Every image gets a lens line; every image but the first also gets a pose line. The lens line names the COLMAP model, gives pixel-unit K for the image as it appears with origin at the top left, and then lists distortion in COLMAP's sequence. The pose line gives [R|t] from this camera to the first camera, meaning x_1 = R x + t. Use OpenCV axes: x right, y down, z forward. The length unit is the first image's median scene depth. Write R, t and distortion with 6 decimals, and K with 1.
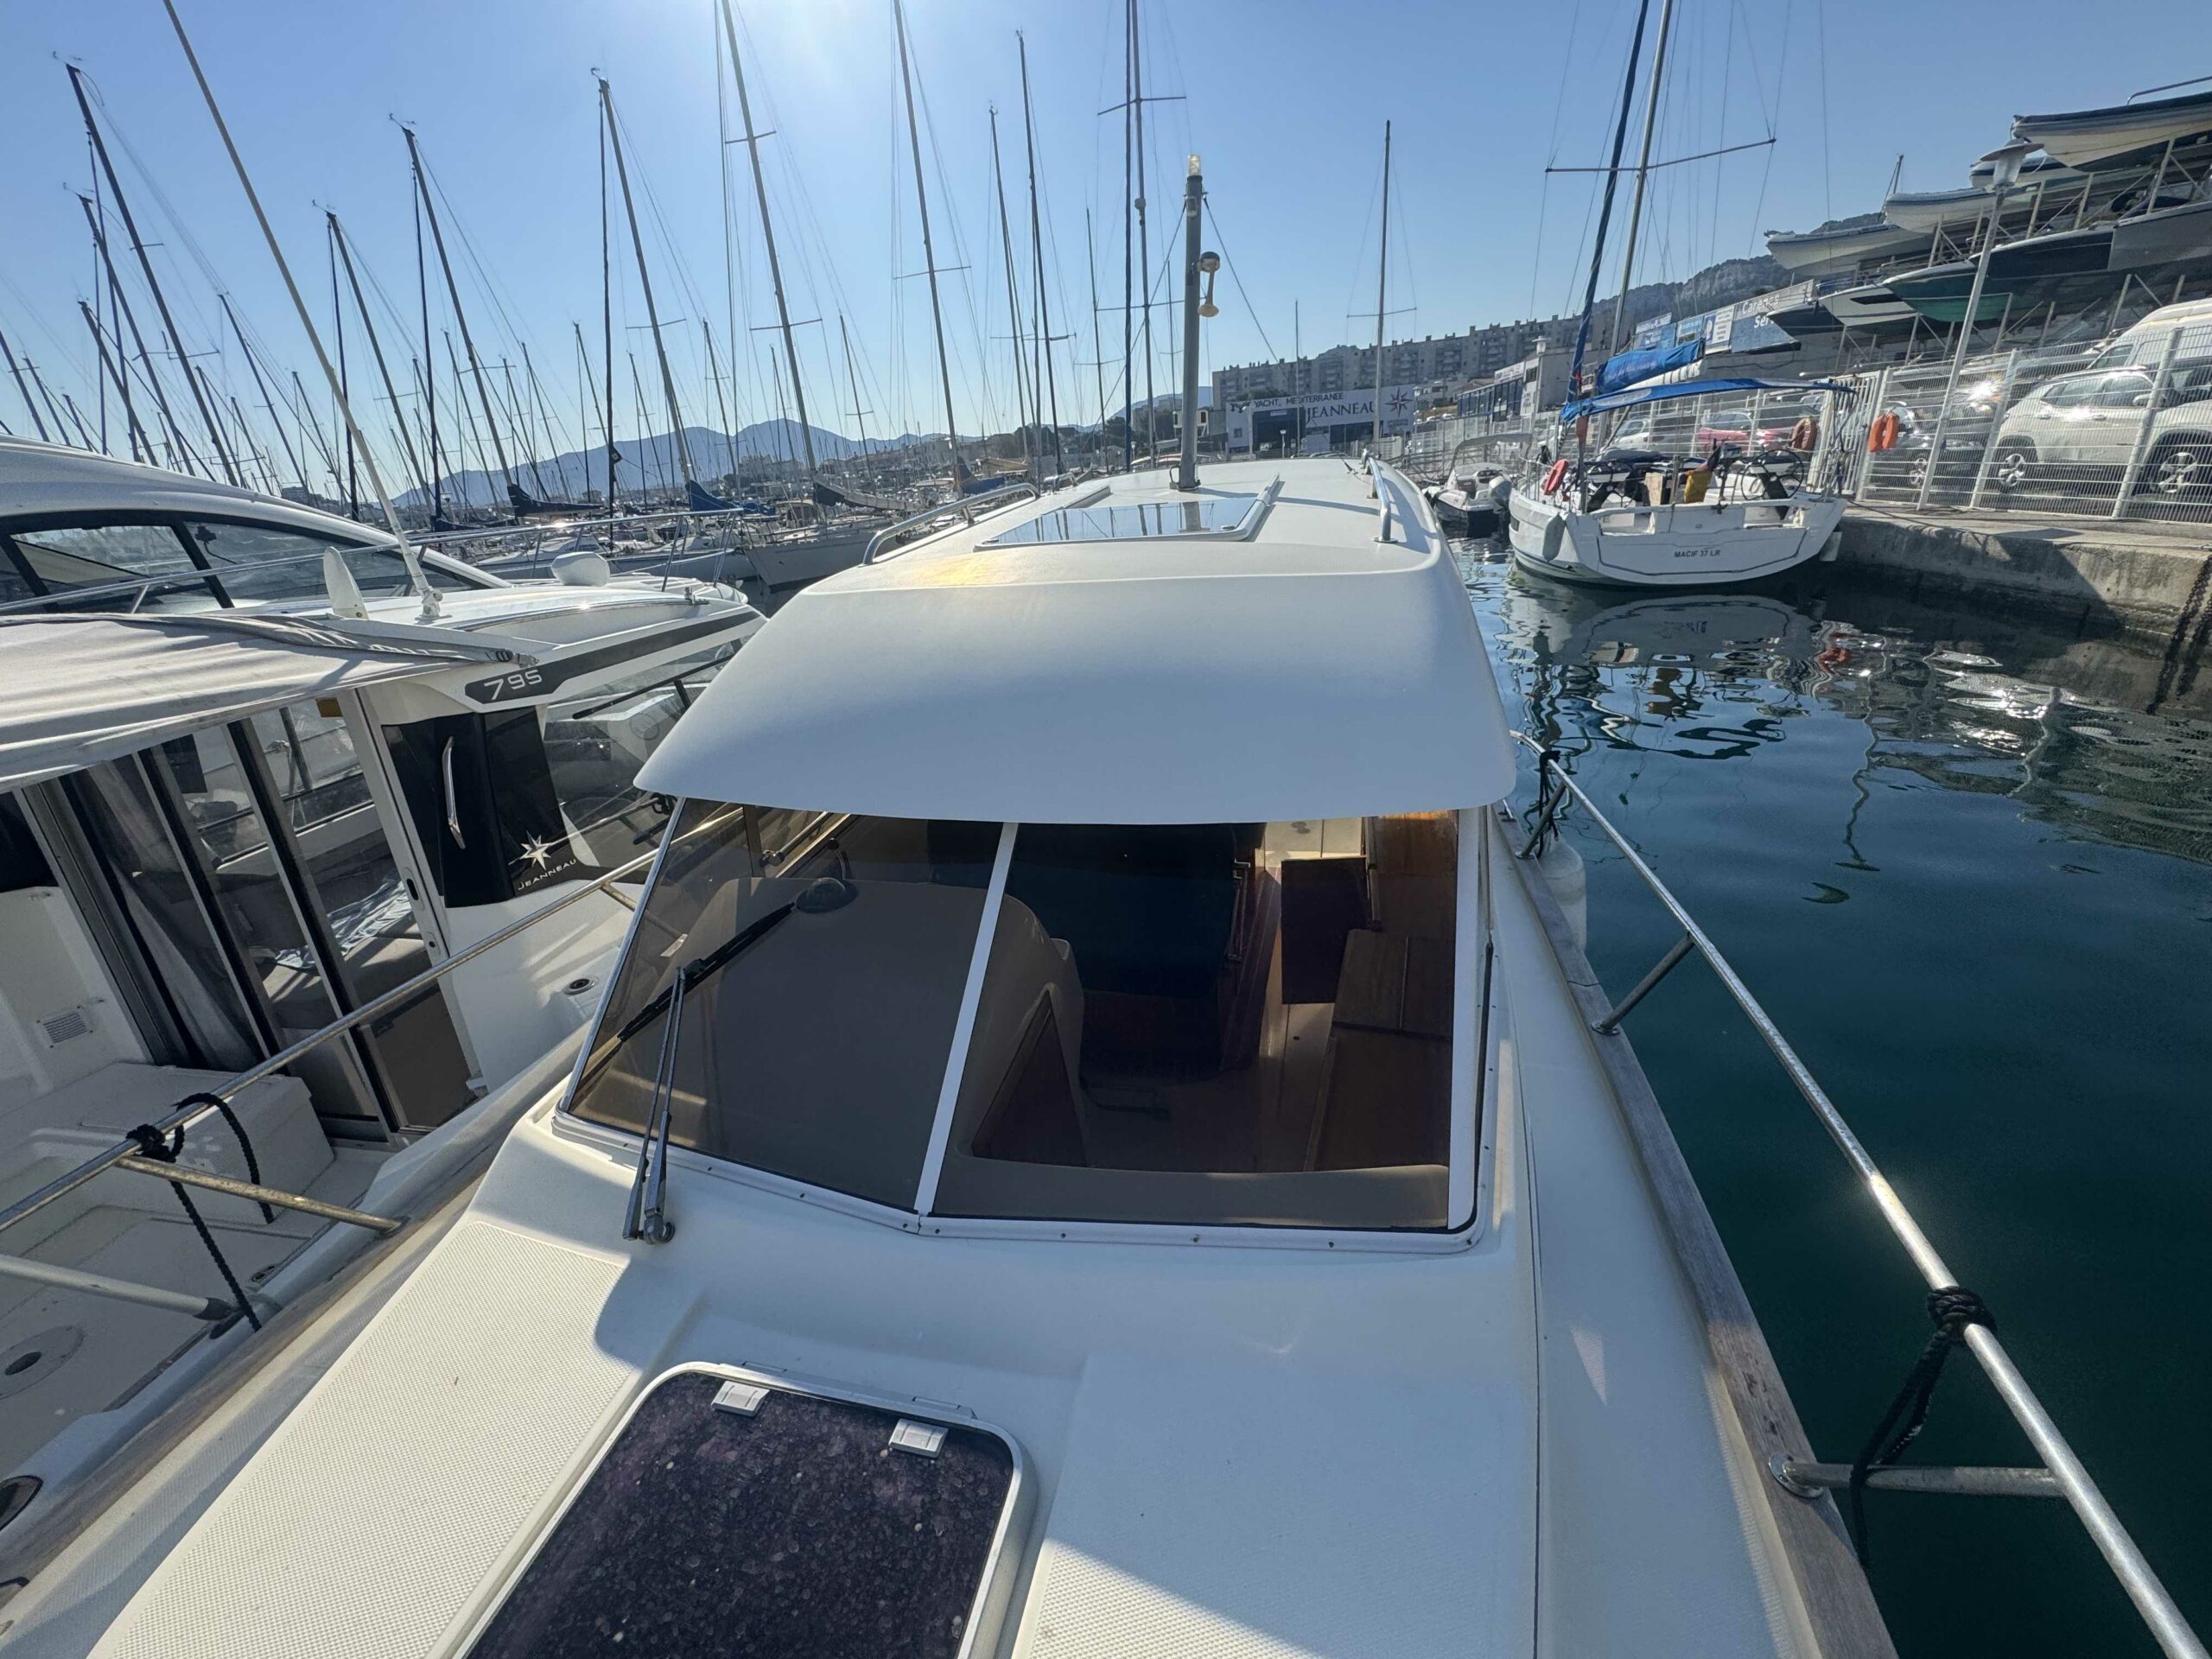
lens RADIAL K [[884.7, 0, 1107.2], [0, 884.7, 829.6], [0, 0, 1]] dist [-0.002656, 0.000347]
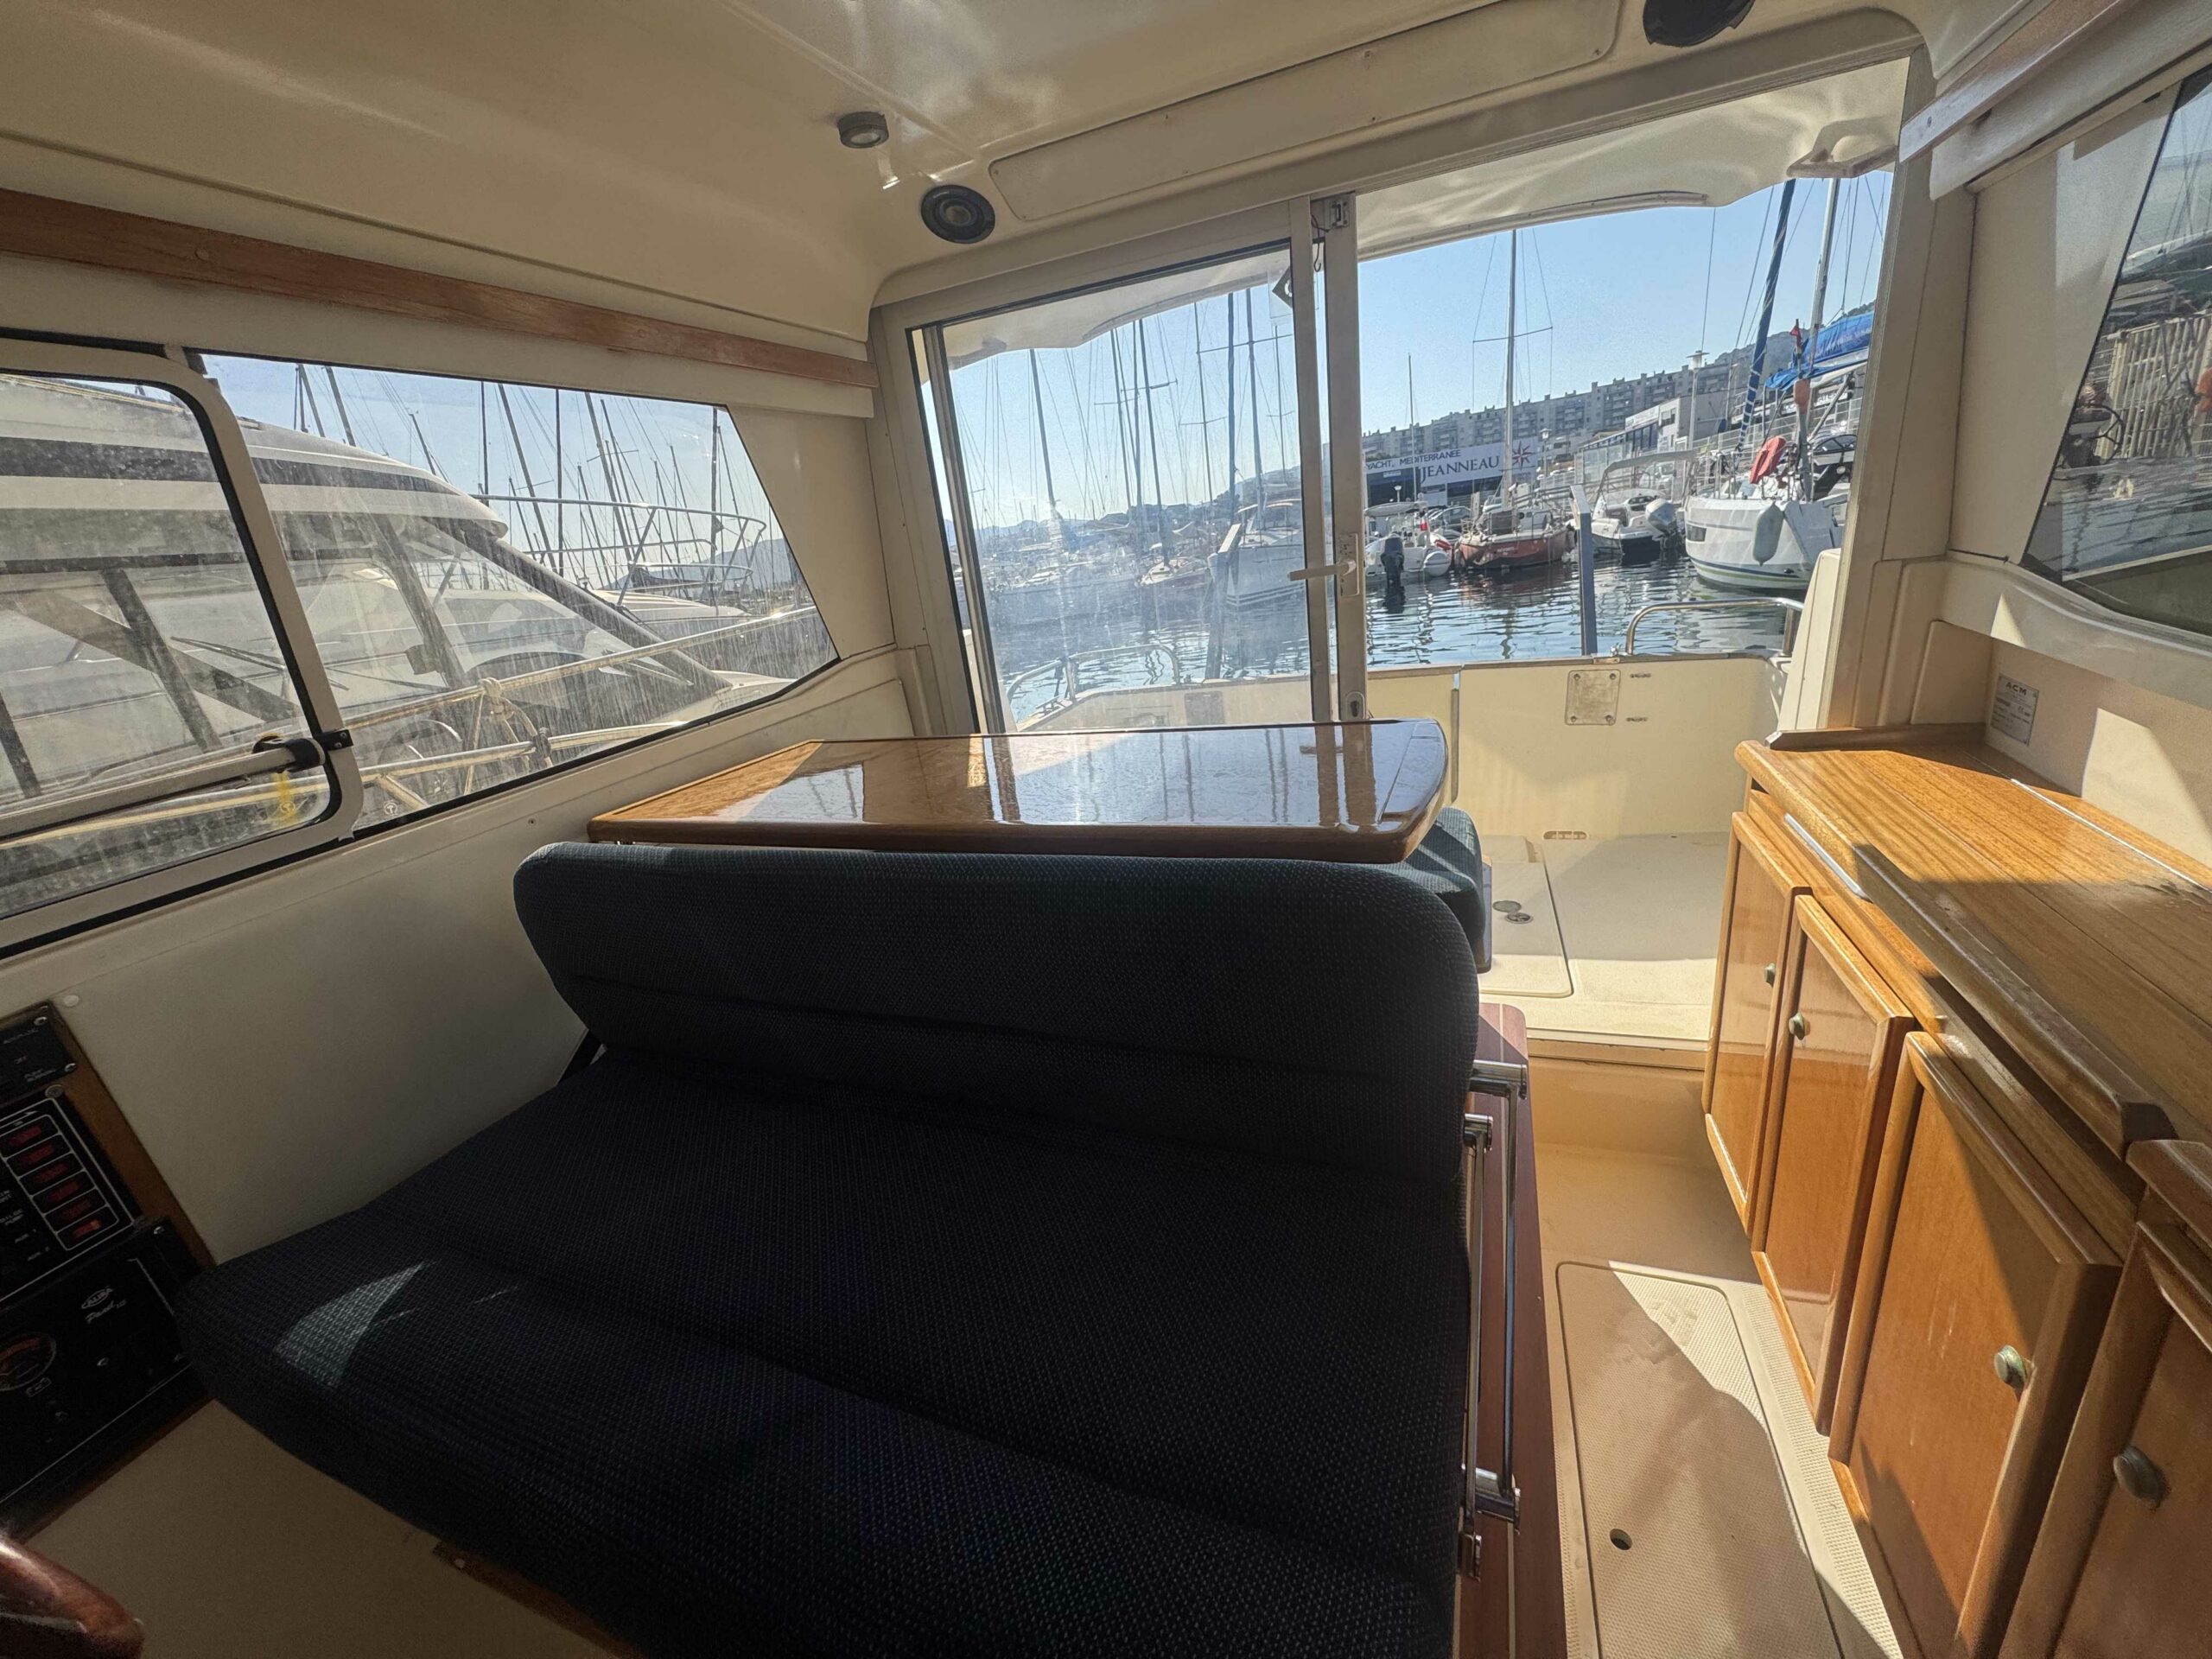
lens RADIAL K [[879.7, 0, 1112.5], [0, 879.7, 831.5], [0, 0, 1]] dist [0.000586, 0.000209]
pose [[0.992633, -0.004313, -0.121081, 0.011405], [-0.004915, 0.997110, -0.075812, -0.000787], [0.121058, 0.075849, 0.989743, 0.115555]]
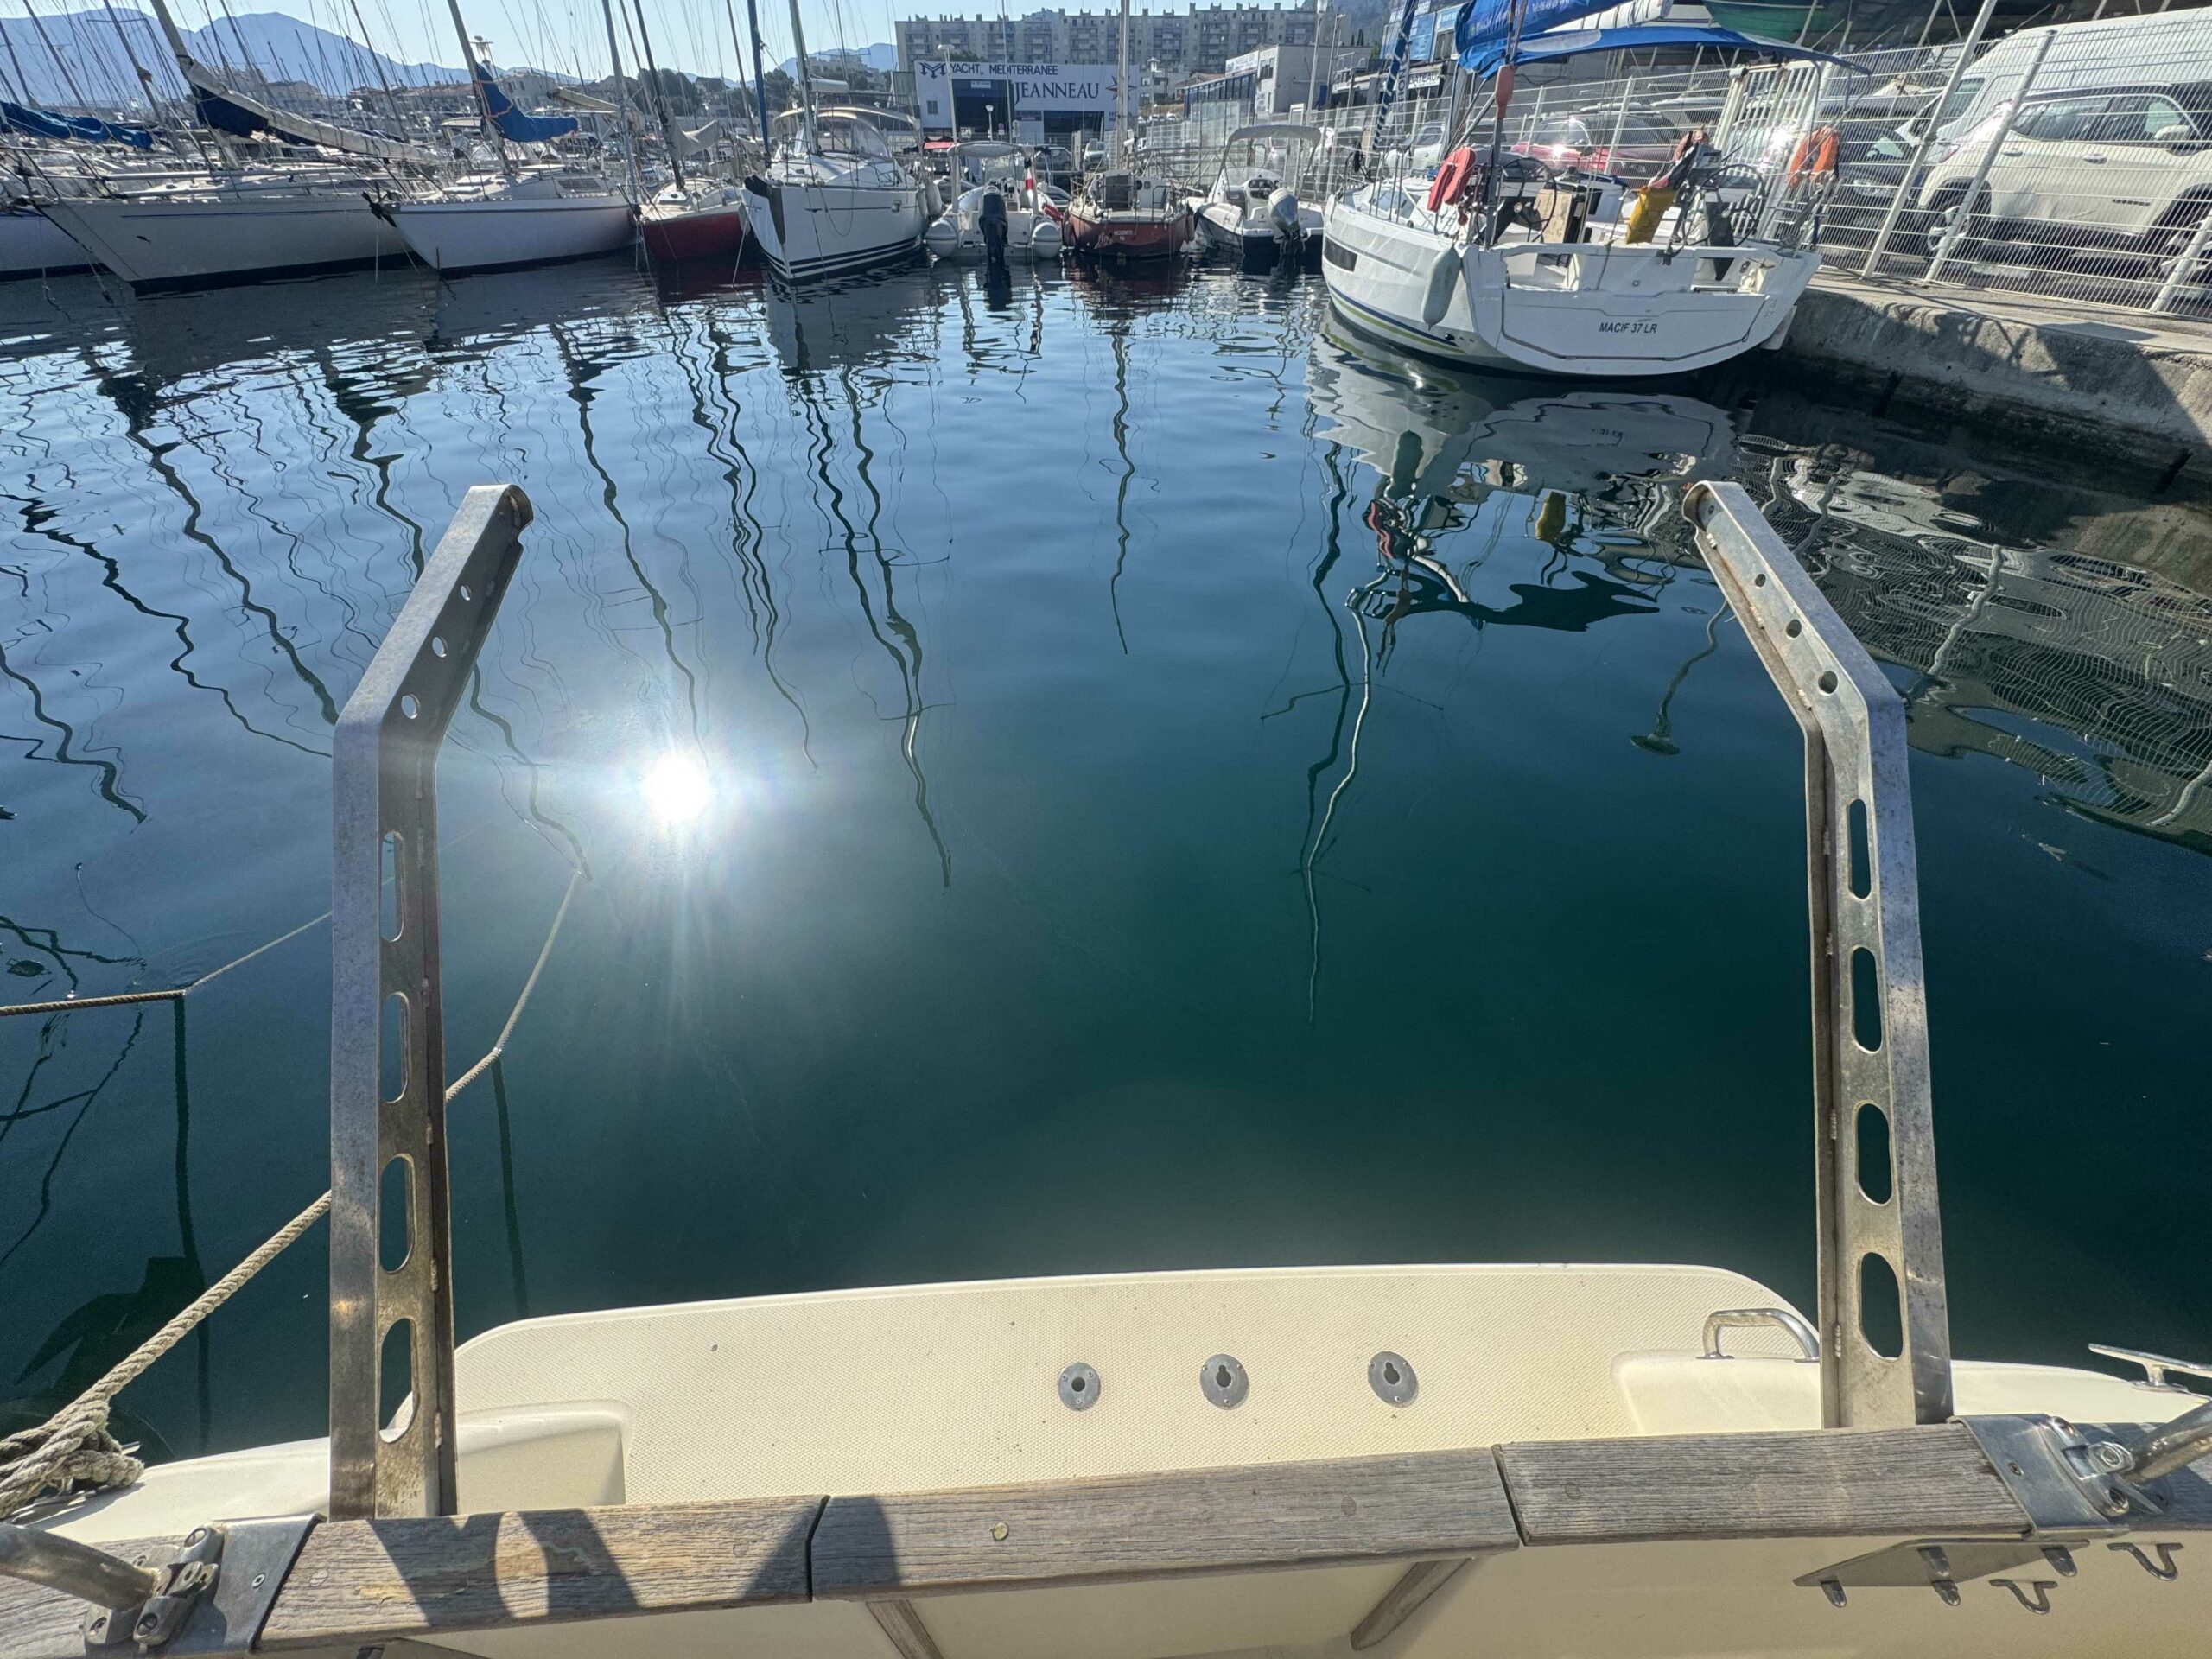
lens RADIAL K [[871.3, 0, 1108.7], [0, 871.3, 820.4], [0, 0, 1]] dist [-0.001491, -0.000003]
pose [[0.953566, -0.104662, 0.282415, 0.036962], [0.029599, 0.965706, 0.257946, -0.086500], [-0.299727, -0.237609, 0.923962, 0.271252]]
